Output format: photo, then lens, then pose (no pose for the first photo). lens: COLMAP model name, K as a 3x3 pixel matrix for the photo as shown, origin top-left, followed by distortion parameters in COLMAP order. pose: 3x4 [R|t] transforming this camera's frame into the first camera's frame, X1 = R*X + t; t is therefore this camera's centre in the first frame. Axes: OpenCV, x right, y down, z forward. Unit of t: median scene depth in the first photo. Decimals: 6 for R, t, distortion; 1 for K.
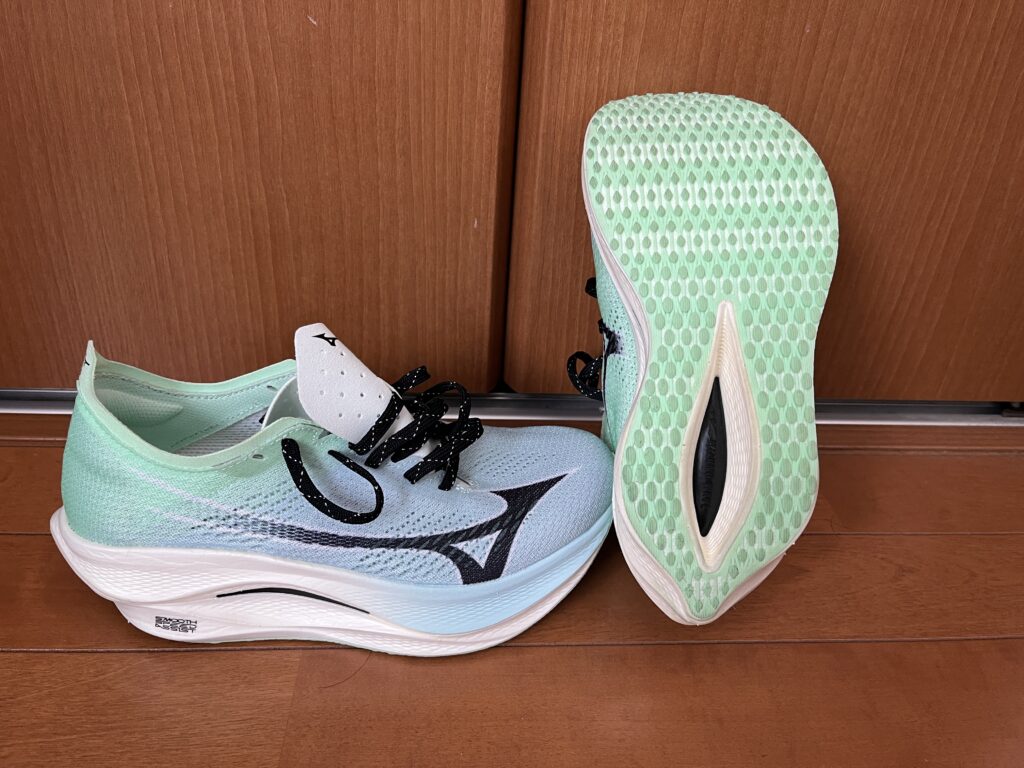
lens RADIAL K [[782.1, 0, 512.0], [0, 782.1, 384.0], [0, 0, 1]] dist [0.075858, -0.127082]
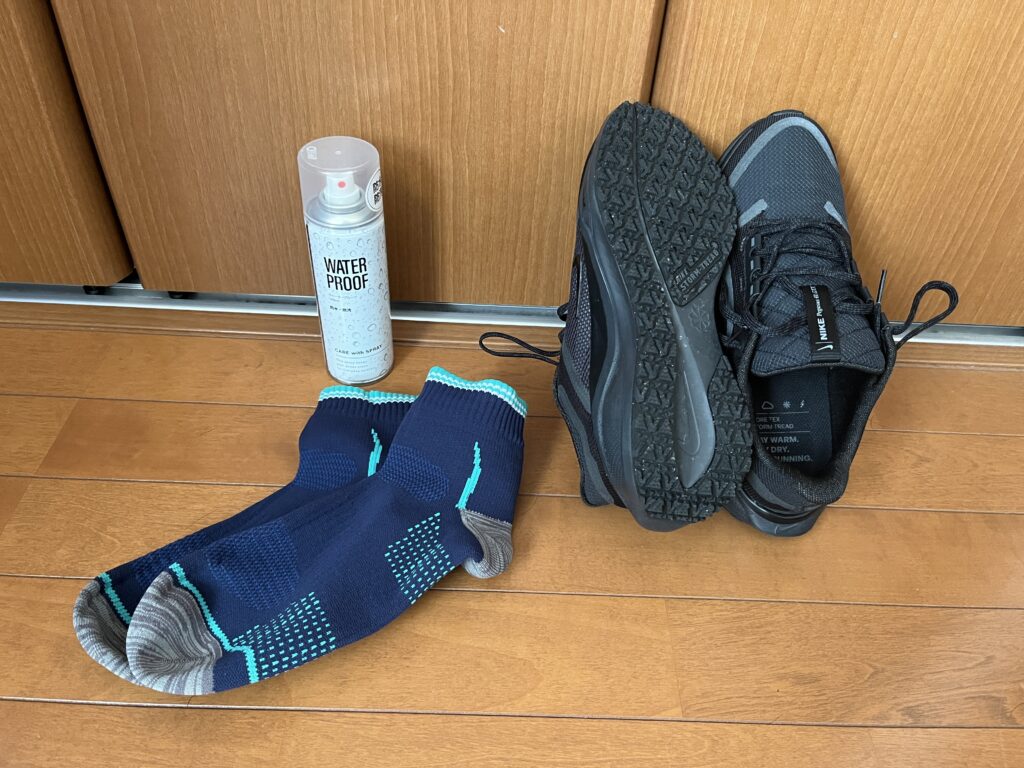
lens RADIAL K [[782.1, 0, 512.0], [0, 782.1, 384.0], [0, 0, 1]] dist [0.075858, -0.127082]
pose [[0.997163, 0.041660, -0.062687, -0.121789], [-0.029306, 0.982027, 0.186452, -0.122726], [0.069328, -0.184086, 0.980462, -0.345895]]
